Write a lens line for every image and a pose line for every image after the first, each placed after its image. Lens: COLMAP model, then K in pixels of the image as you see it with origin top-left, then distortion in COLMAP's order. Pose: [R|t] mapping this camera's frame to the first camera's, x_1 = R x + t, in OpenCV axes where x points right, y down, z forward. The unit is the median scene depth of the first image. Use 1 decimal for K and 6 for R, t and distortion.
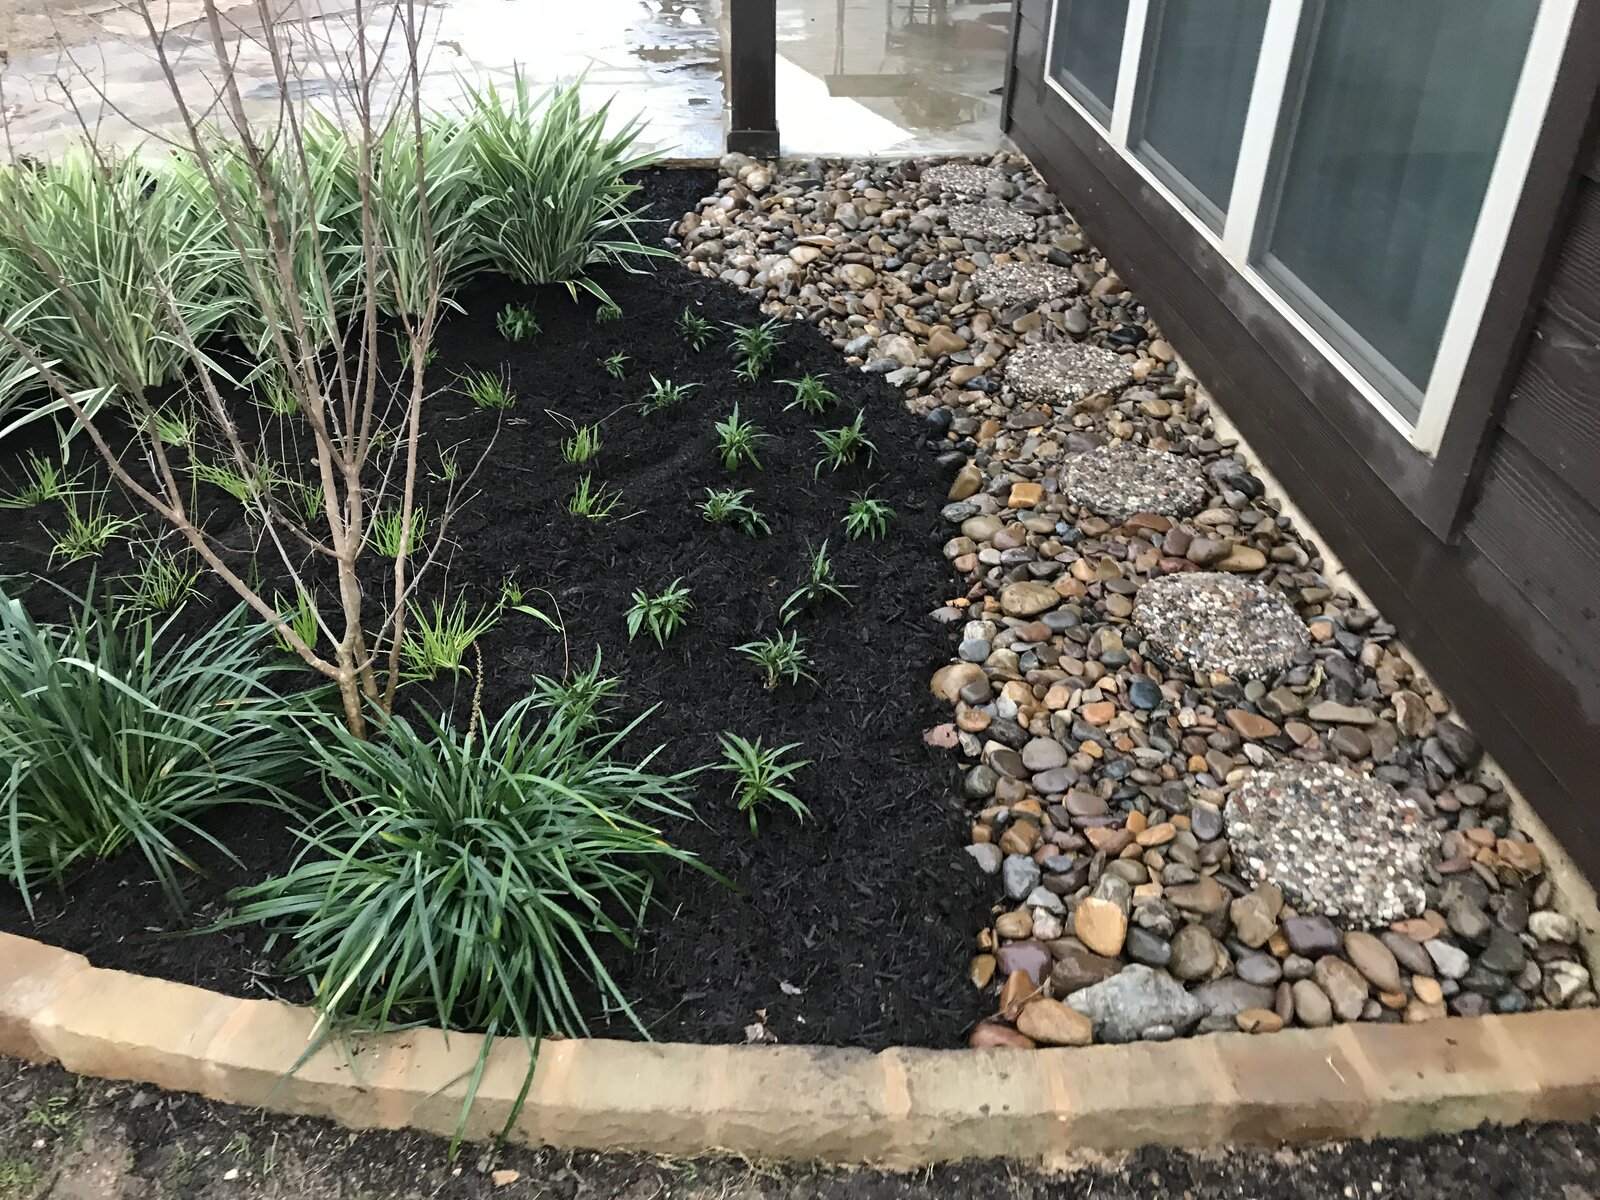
lens RADIAL K [[1314.9, 0, 794.4], [0, 1314.9, 591.1], [0, 0, 1]] dist [0.023607, -0.009955]
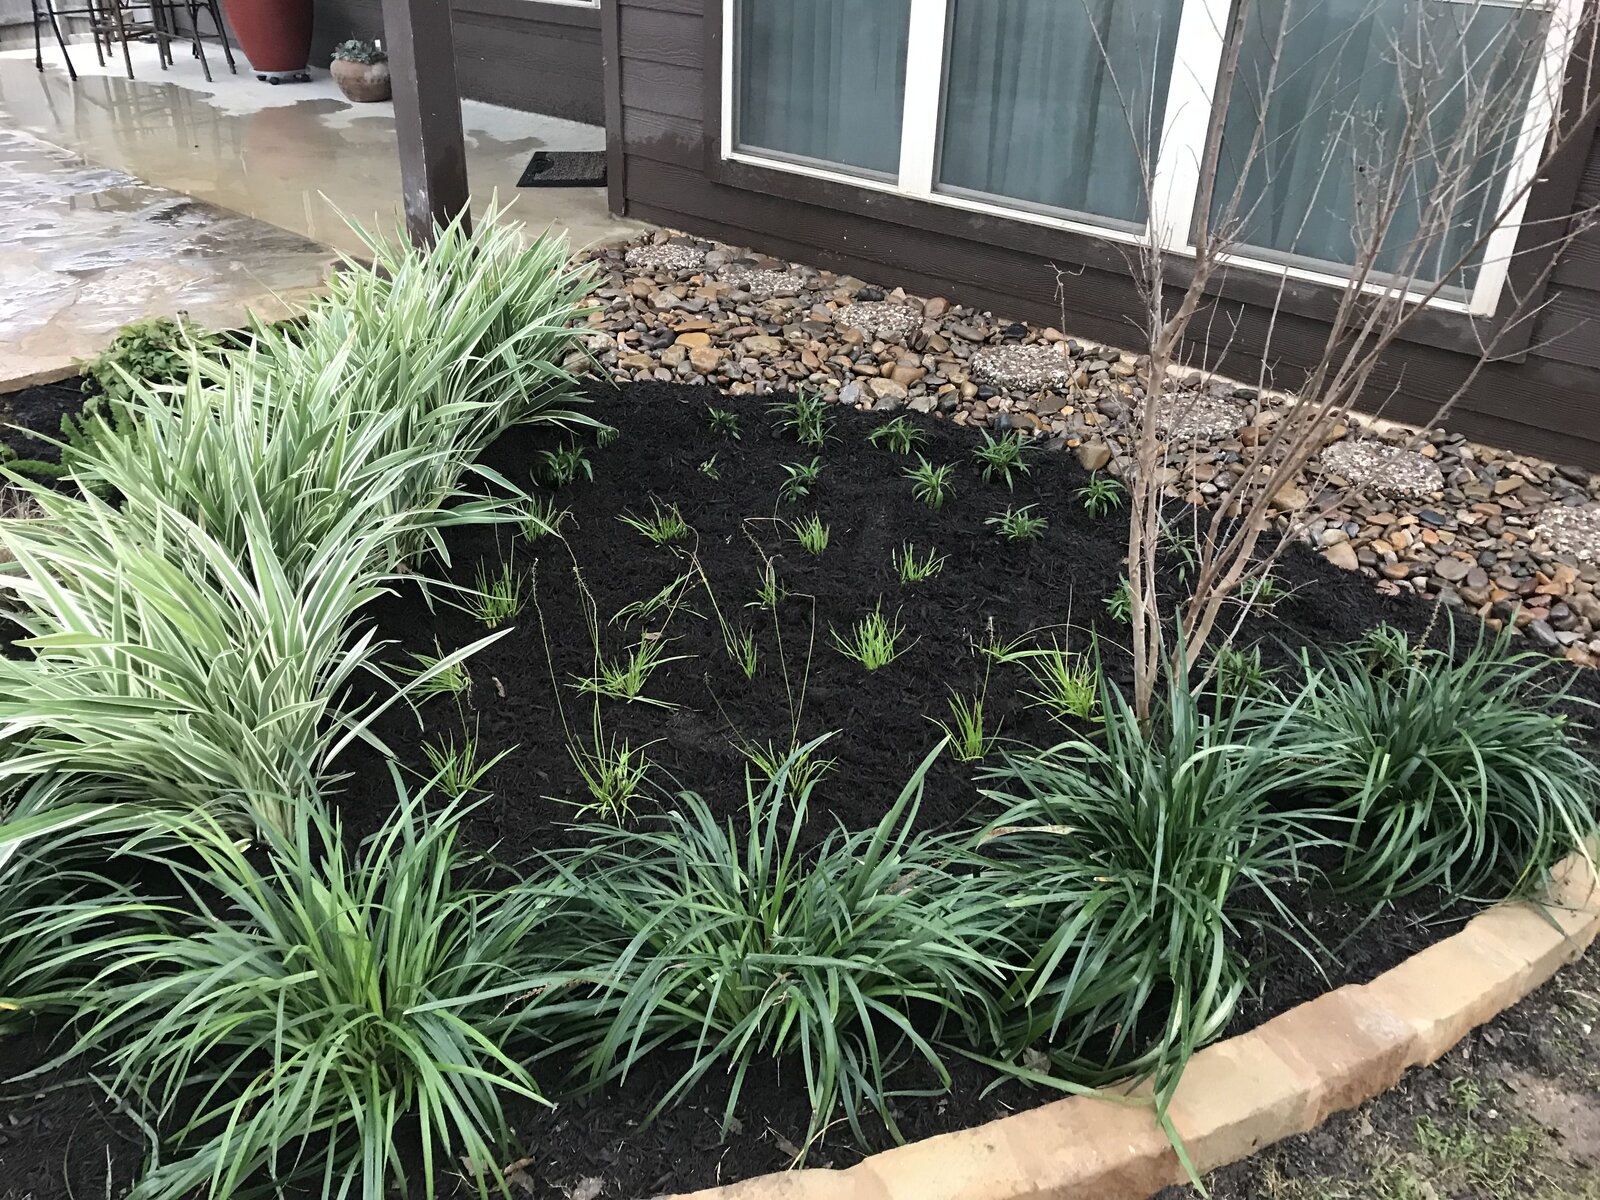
lens RADIAL K [[1314.9, 0, 794.4], [0, 1314.9, 591.1], [0, 0, 1]] dist [0.023607, -0.009955]
pose [[0.703682, -0.337808, 0.625073, -0.751272], [0.373207, 0.924344, 0.079402, -0.144085], [-0.604605, 0.177409, 0.776517, 0.204530]]
